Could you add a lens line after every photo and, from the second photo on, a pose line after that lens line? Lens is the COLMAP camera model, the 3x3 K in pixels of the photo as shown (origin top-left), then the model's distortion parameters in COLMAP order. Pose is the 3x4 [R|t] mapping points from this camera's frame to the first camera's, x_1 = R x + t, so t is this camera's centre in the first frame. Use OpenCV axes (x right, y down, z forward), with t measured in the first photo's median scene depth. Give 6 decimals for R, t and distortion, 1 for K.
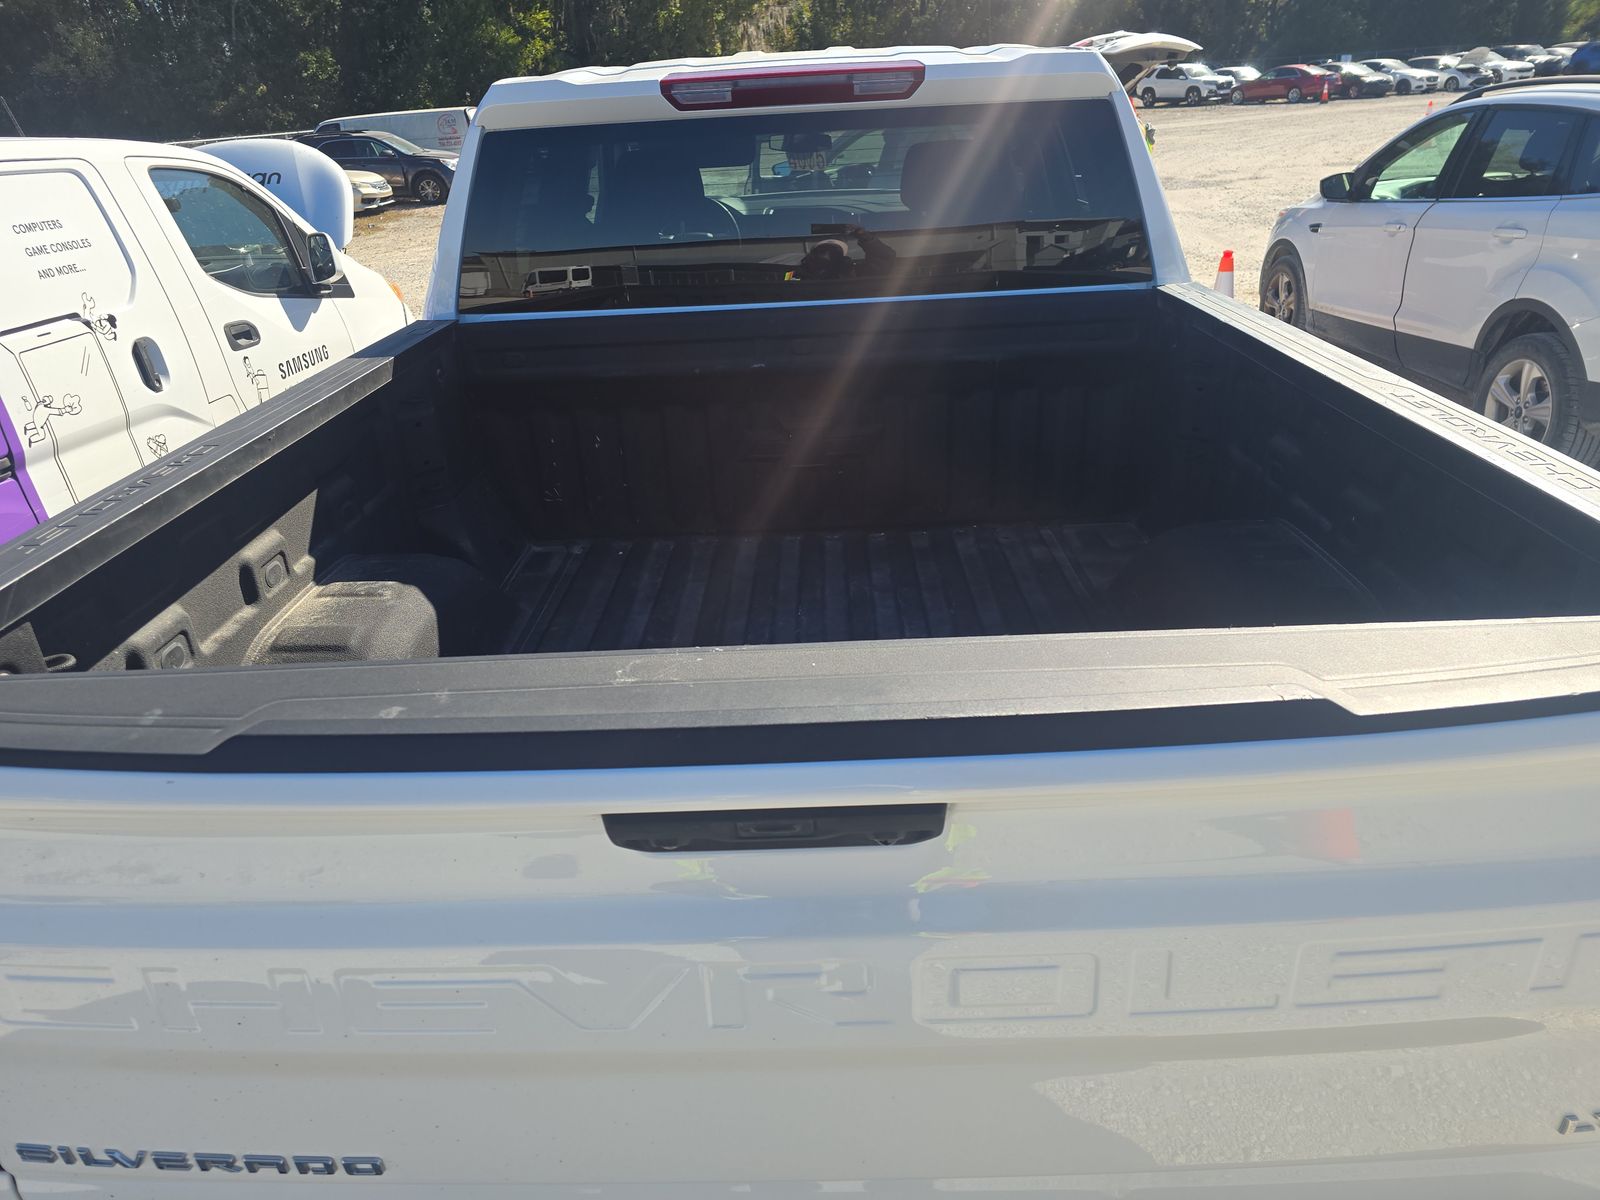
lens RADIAL K [[1073.1, 0, 799.5], [0, 1073.1, 600.7], [0, 0, 1]] dist [0.017308, -0.027265]
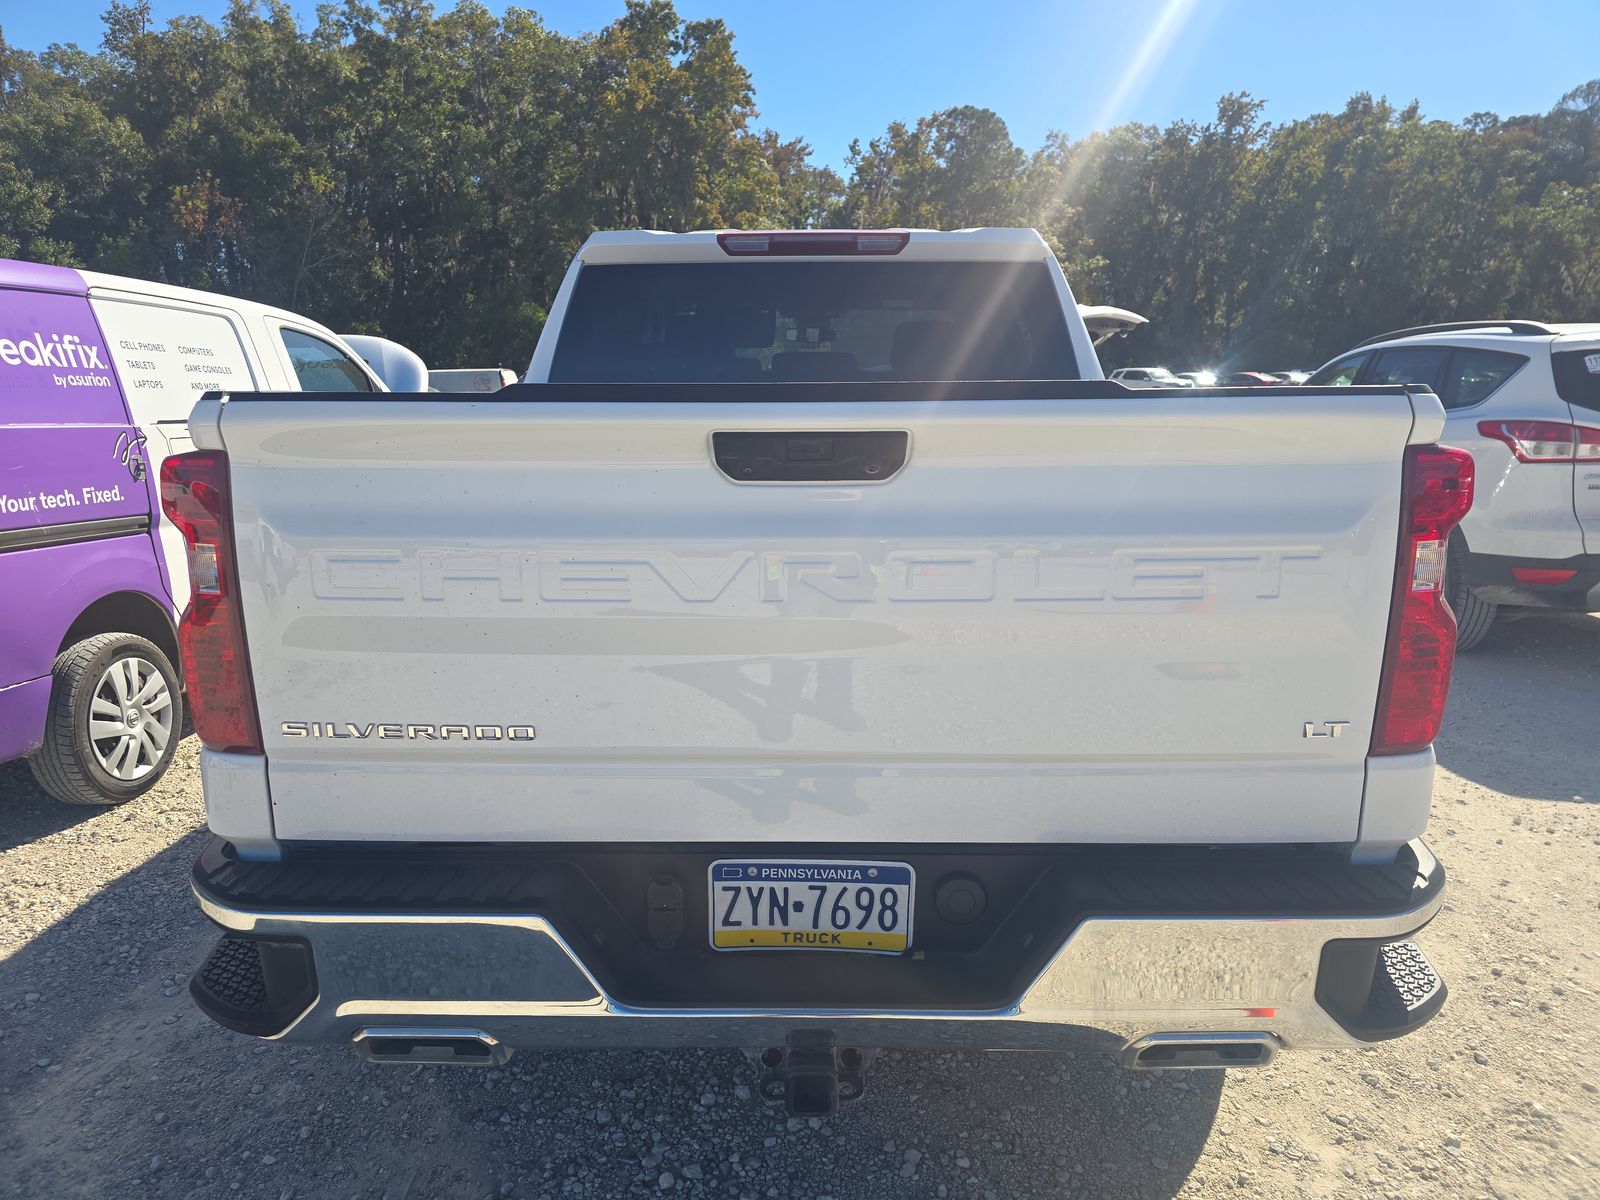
lens RADIAL K [[1073.1, 0, 796.8], [0, 1073.1, 606.0], [0, 0, 1]] dist [0.017308, -0.027265]
pose [[0.998919, 0.046045, 0.006381, -0.011093], [-0.043192, 0.970116, -0.238767, 0.222243], [-0.017185, 0.238233, 0.971056, -0.163192]]
